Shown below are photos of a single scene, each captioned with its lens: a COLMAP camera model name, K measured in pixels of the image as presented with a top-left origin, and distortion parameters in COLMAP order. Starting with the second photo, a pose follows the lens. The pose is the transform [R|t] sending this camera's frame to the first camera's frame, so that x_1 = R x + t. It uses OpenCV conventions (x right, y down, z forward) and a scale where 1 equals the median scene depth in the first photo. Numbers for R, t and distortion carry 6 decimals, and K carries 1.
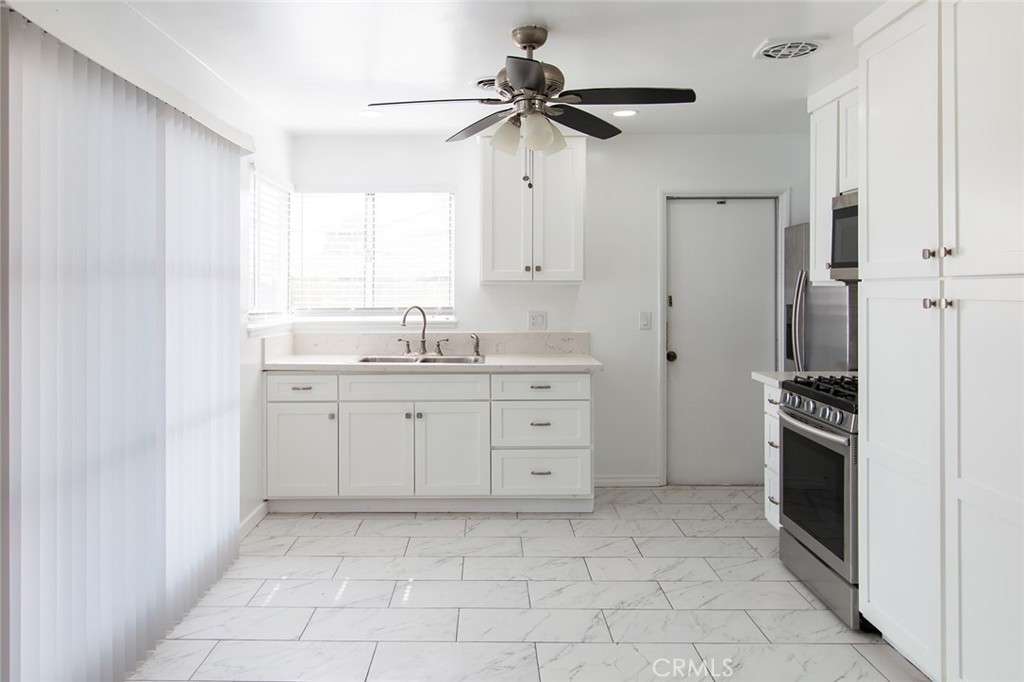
lens RADIAL K [[735.6, 0, 489.3], [0, 735.6, 293.2], [0, 0, 1]] dist [0.013034, 0.007627]
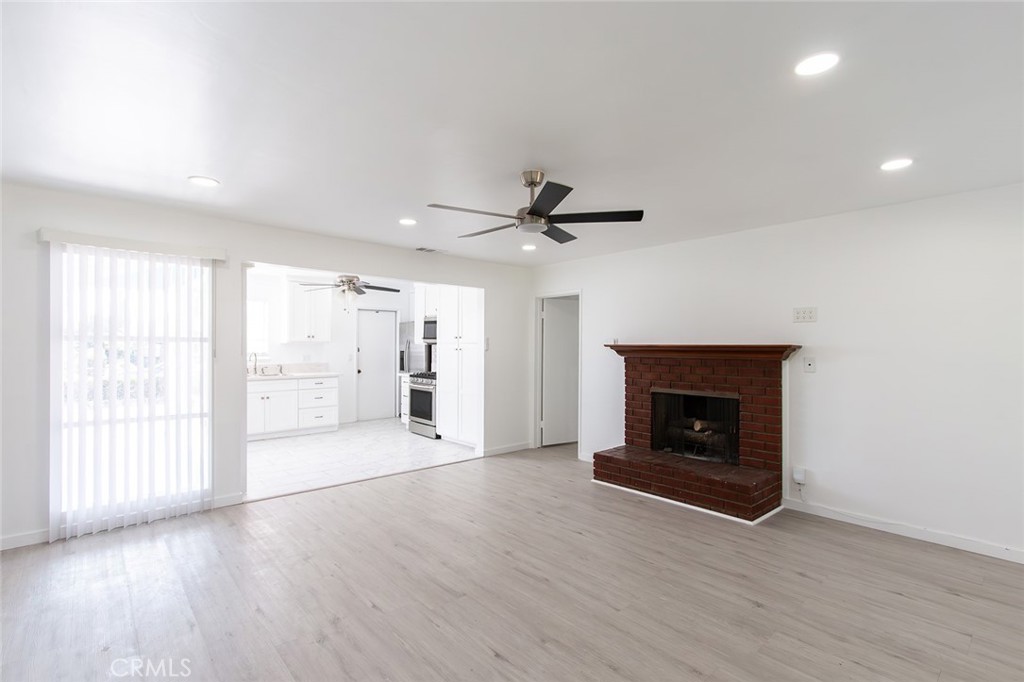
lens RADIAL K [[472.1, 0, 507.1], [0, 472.1, 340.1], [0, 0, 1]] dist [0.008179, -0.003125]
pose [[0.747798, 0.010649, 0.663841, -0.528258], [-0.001136, 0.999890, -0.014760, 0.000651], [-0.663926, 0.010283, 0.747728, -0.655658]]
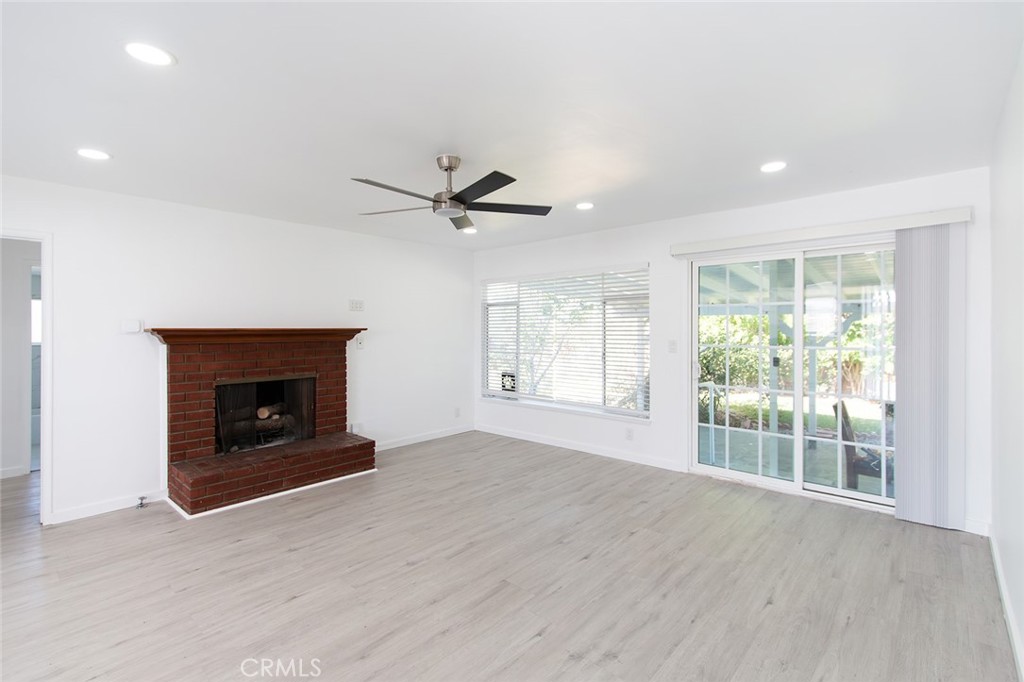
lens RADIAL K [[472.1, 0, 506.3], [0, 472.1, 333.1], [0, 0, 1]] dist [0.008179, -0.003125]
pose [[-0.734960, -0.002721, 0.678105, -0.569366], [0.009261, 0.999858, 0.014049, -0.003614], [-0.678047, 0.016605, -0.734831, 0.238544]]
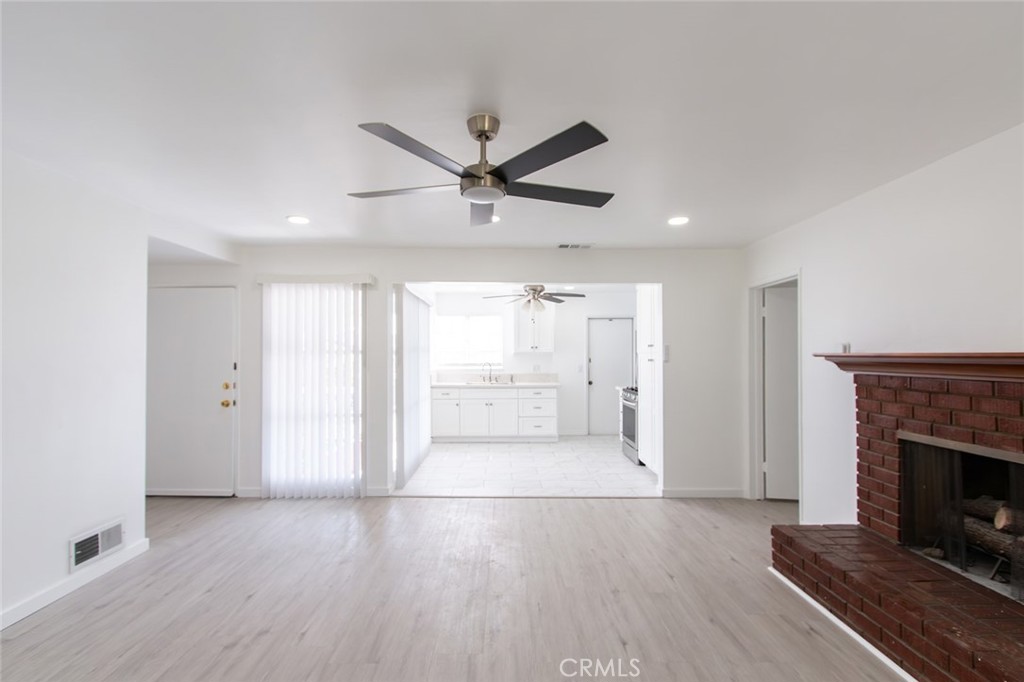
lens RADIAL K [[472.1, 0, 505.4], [0, 472.1, 347.3], [0, 0, 1]] dist [0.008179, -0.003125]
pose [[0.999997, -0.001315, 0.002269, -0.046466], [0.001363, 0.999777, -0.021096, -0.000203], [-0.002240, 0.021099, 0.999775, -0.664836]]
